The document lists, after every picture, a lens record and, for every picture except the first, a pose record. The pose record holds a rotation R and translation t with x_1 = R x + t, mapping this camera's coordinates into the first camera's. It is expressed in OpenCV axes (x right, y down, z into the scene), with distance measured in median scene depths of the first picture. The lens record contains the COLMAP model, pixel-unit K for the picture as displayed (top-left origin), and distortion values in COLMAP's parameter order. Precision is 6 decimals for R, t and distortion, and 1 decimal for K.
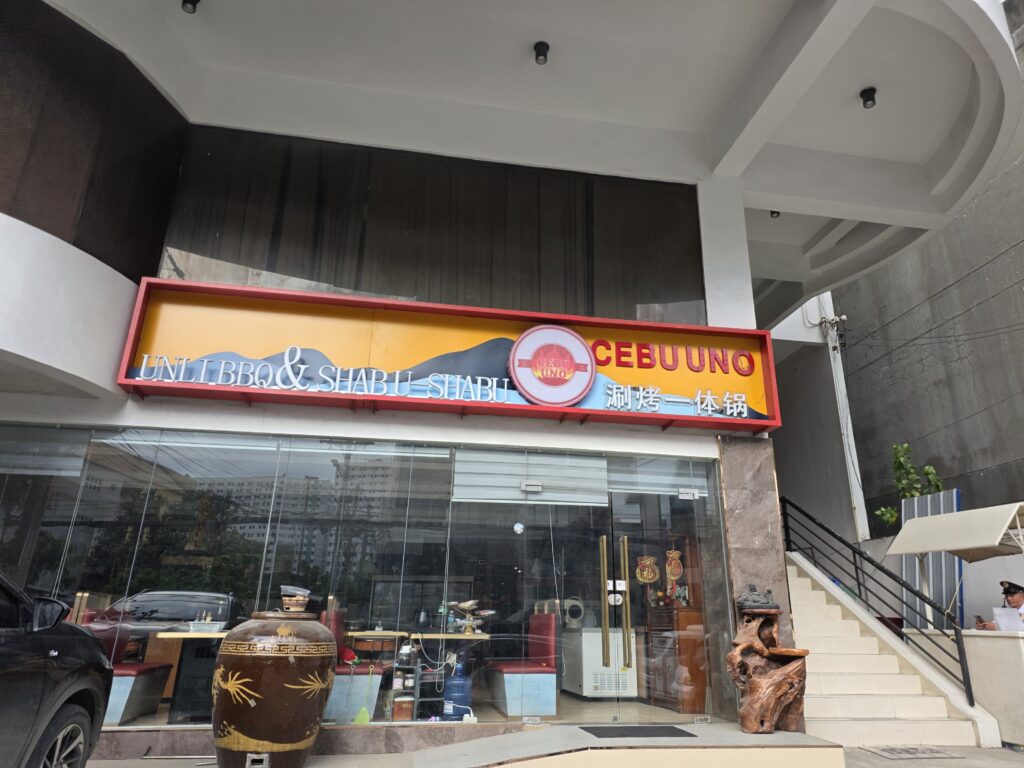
lens RADIAL K [[680.3, 0, 511.4], [0, 680.3, 379.4], [0, 0, 1]] dist [0.047852, -0.001219]
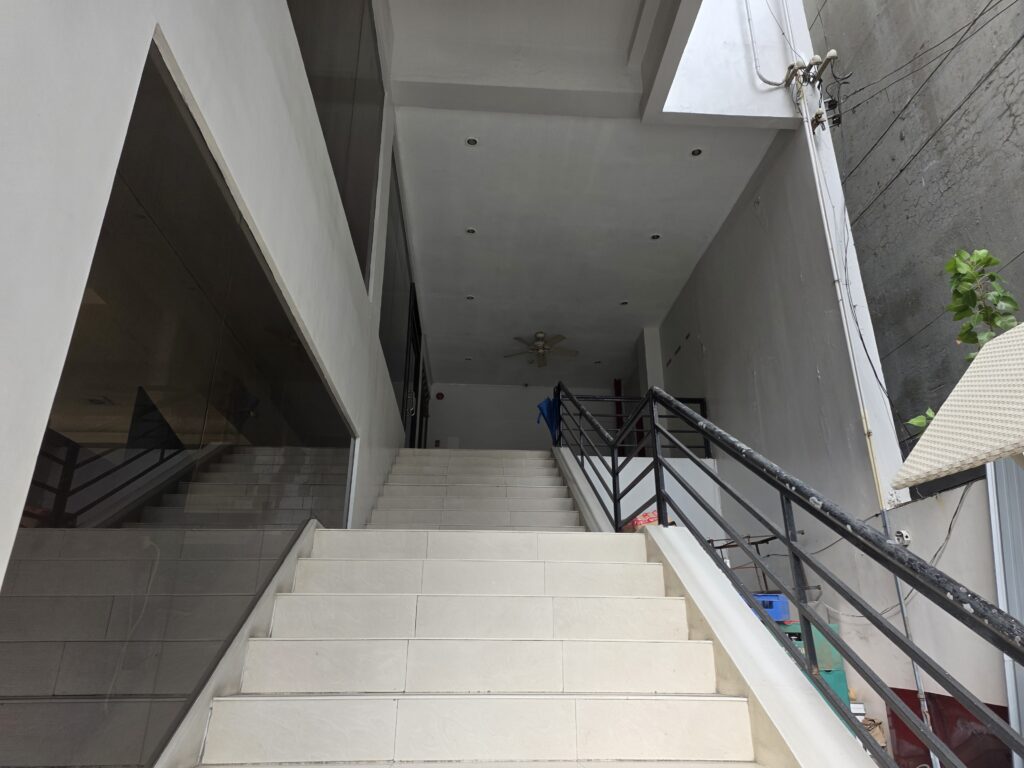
lens RADIAL K [[680.3, 0, 514.9], [0, 680.3, 386.9], [0, 0, 1]] dist [0.047852, -0.001219]
pose [[0.994715, -0.059430, -0.083722, 0.289755], [0.056547, 0.997736, -0.036395, 0.147738], [0.085695, 0.031468, 0.995824, 0.505831]]
